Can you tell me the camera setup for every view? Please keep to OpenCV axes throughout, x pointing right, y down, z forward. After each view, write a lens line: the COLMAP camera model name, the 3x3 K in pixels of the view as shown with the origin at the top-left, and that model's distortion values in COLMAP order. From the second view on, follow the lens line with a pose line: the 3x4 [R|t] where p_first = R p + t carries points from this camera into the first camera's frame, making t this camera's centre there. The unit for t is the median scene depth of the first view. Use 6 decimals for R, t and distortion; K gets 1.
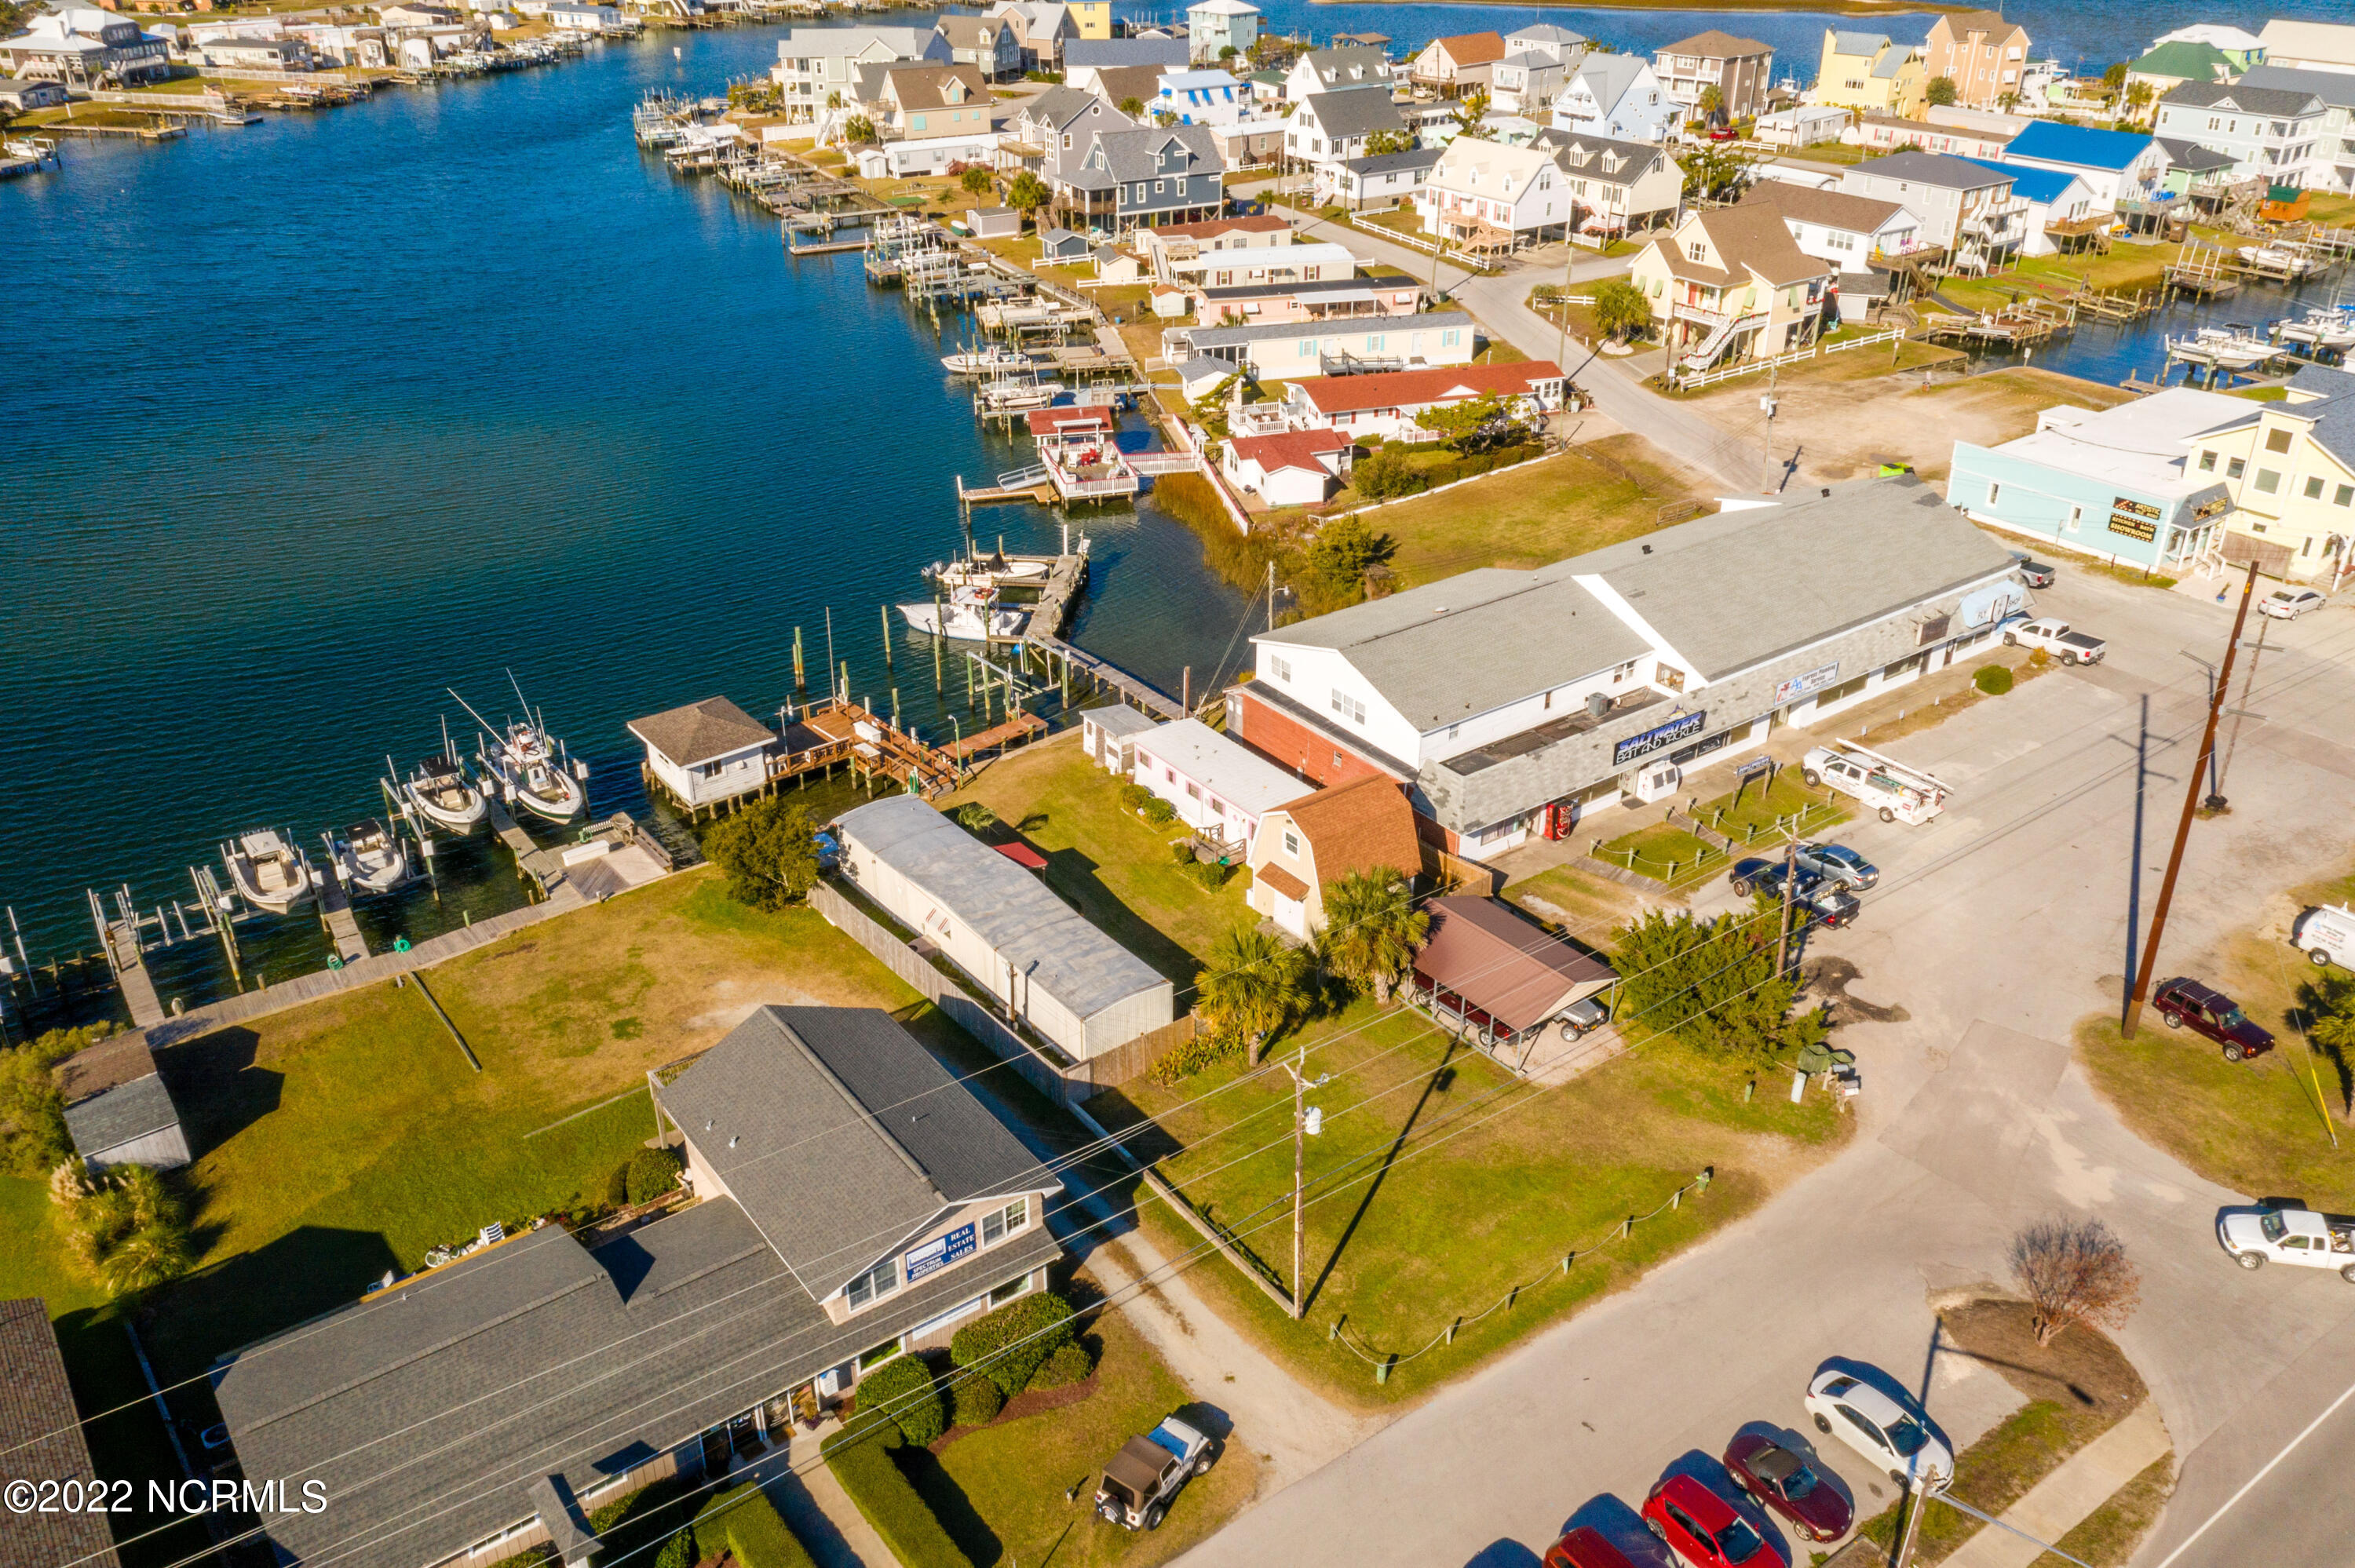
lens RADIAL K [[1853.2, 0, 1180.9], [0, 1853.2, 784.7], [0, 0, 1]] dist [-0.006344, 0.005594]
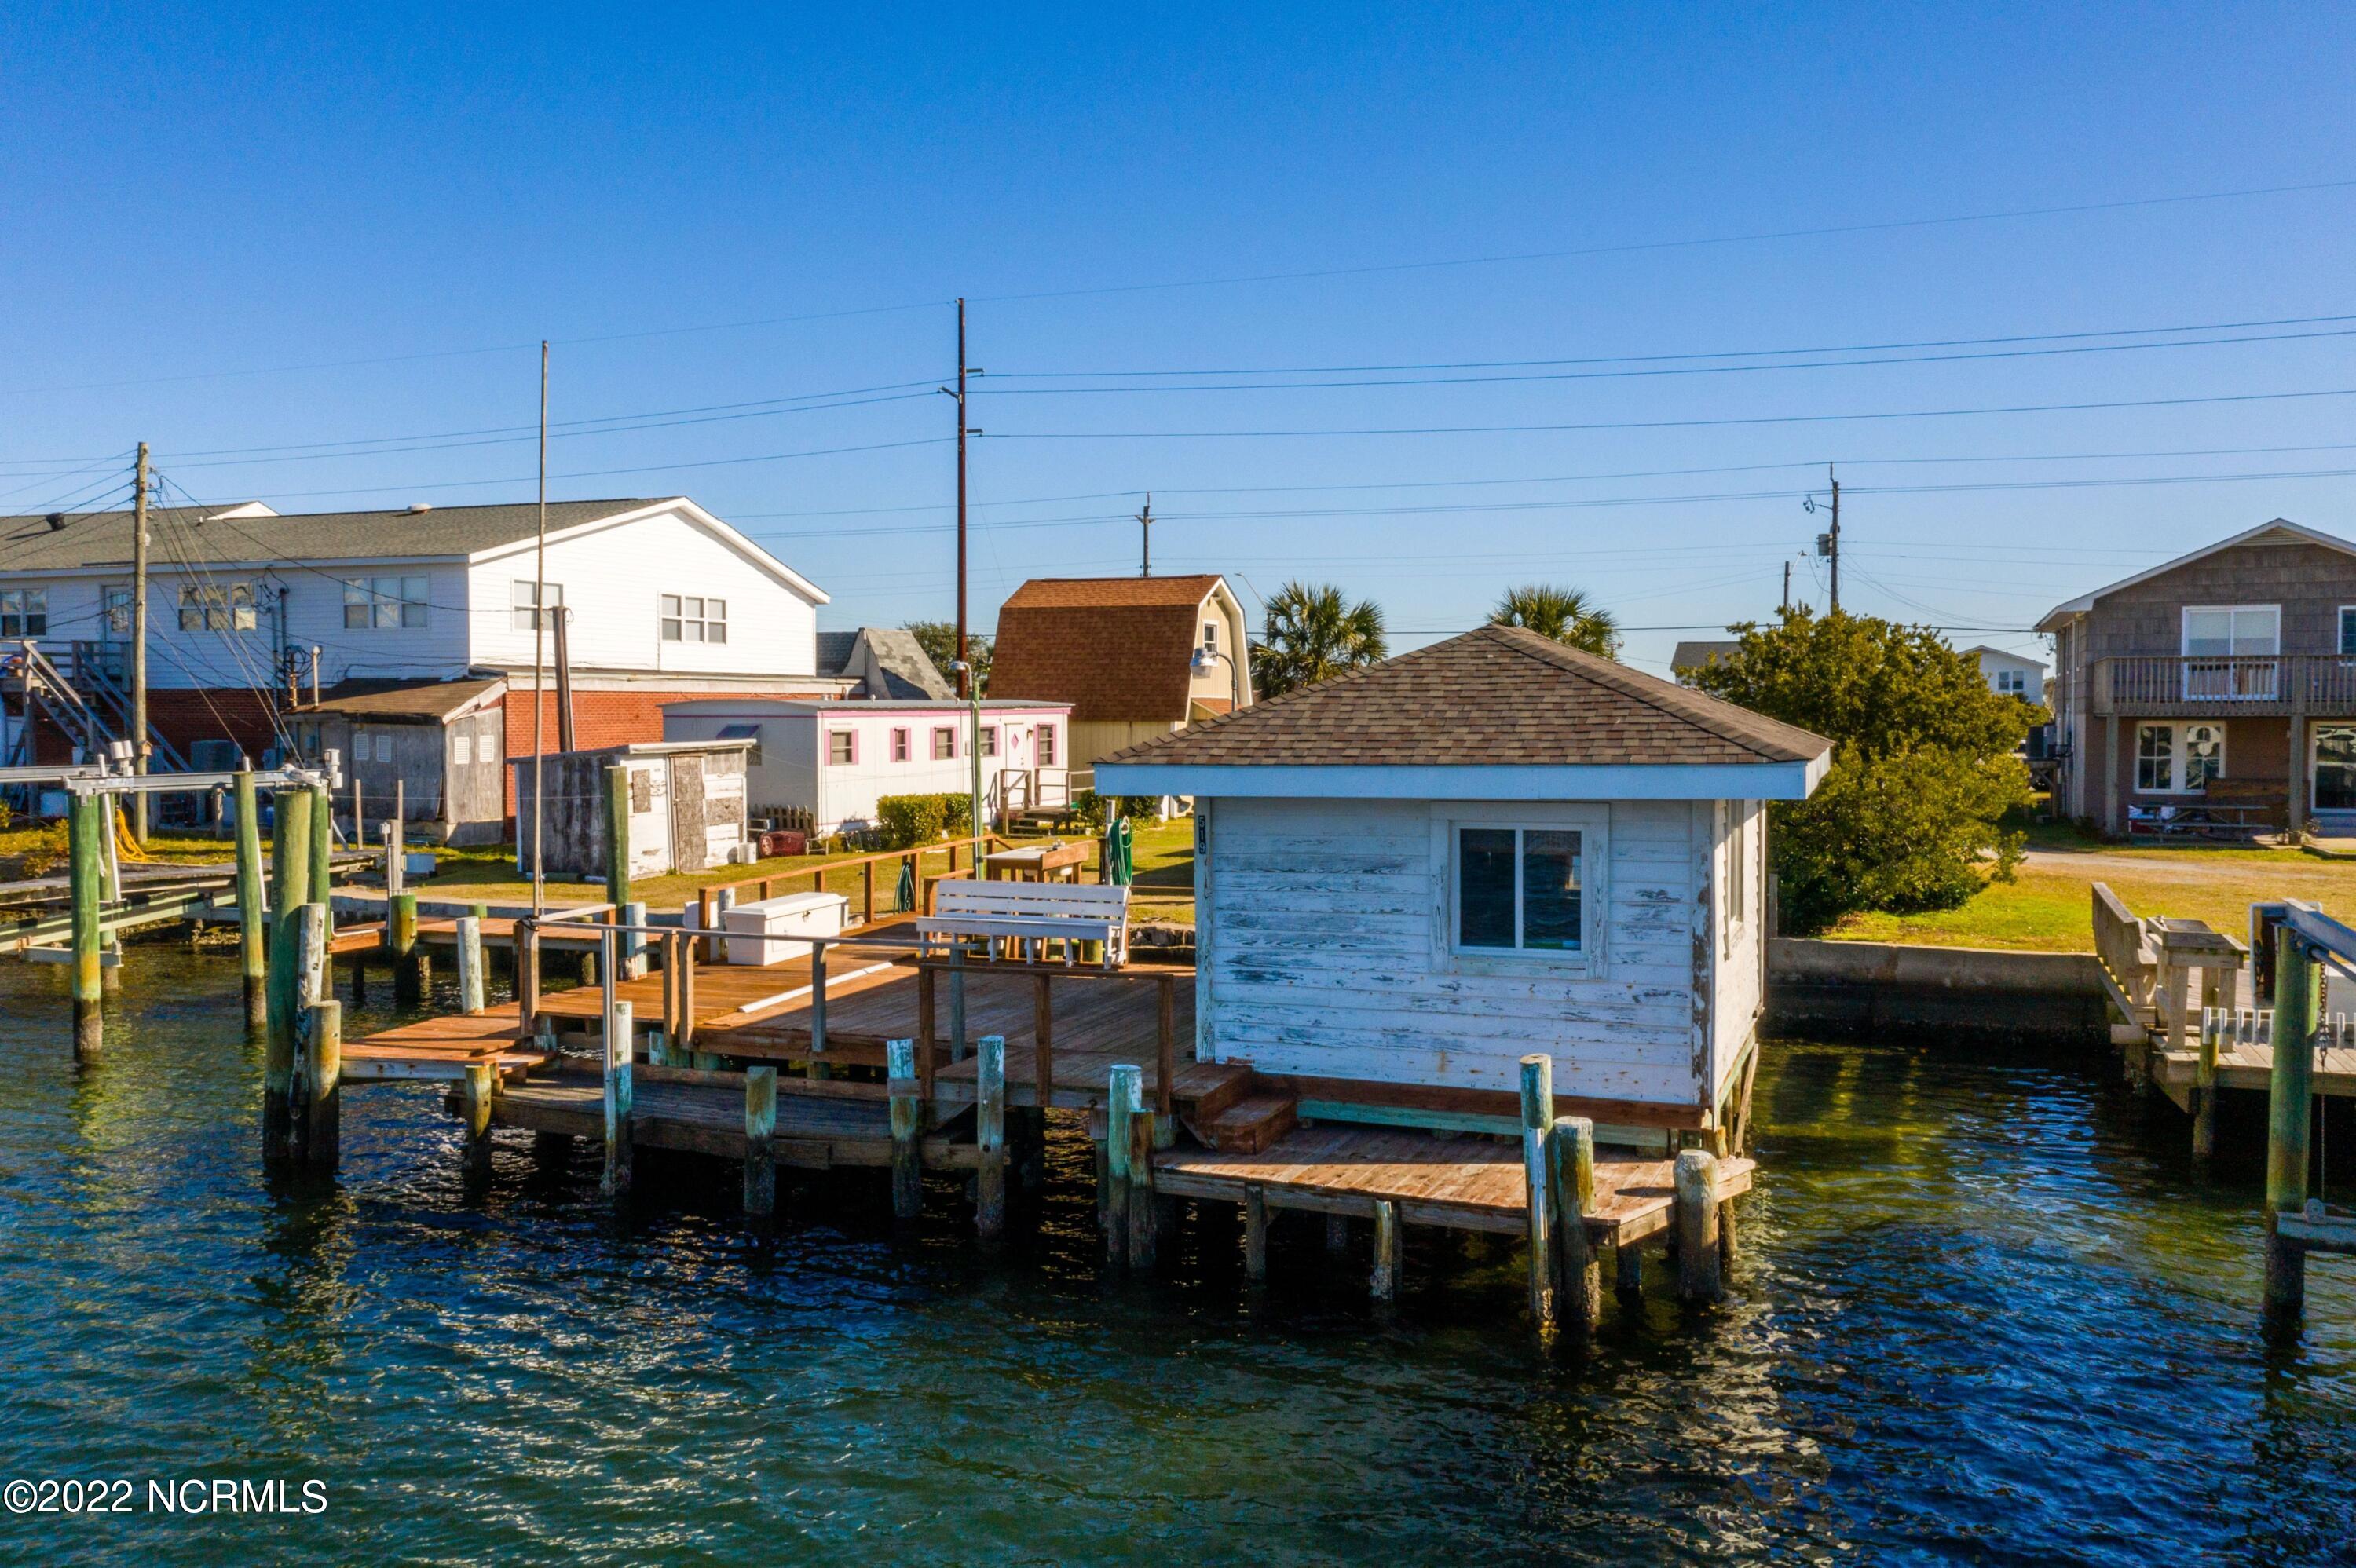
lens RADIAL K [[1862.4, 0, 1178.0], [0, 1862.4, 784.0], [0, 0, 1]] dist [-0.000584, 0.003317]
pose [[-0.522636, -0.032363, 0.851942, -0.377782], [0.400688, 0.872715, 0.278960, -0.084681], [-0.752530, 0.487157, -0.443145, 1.061898]]
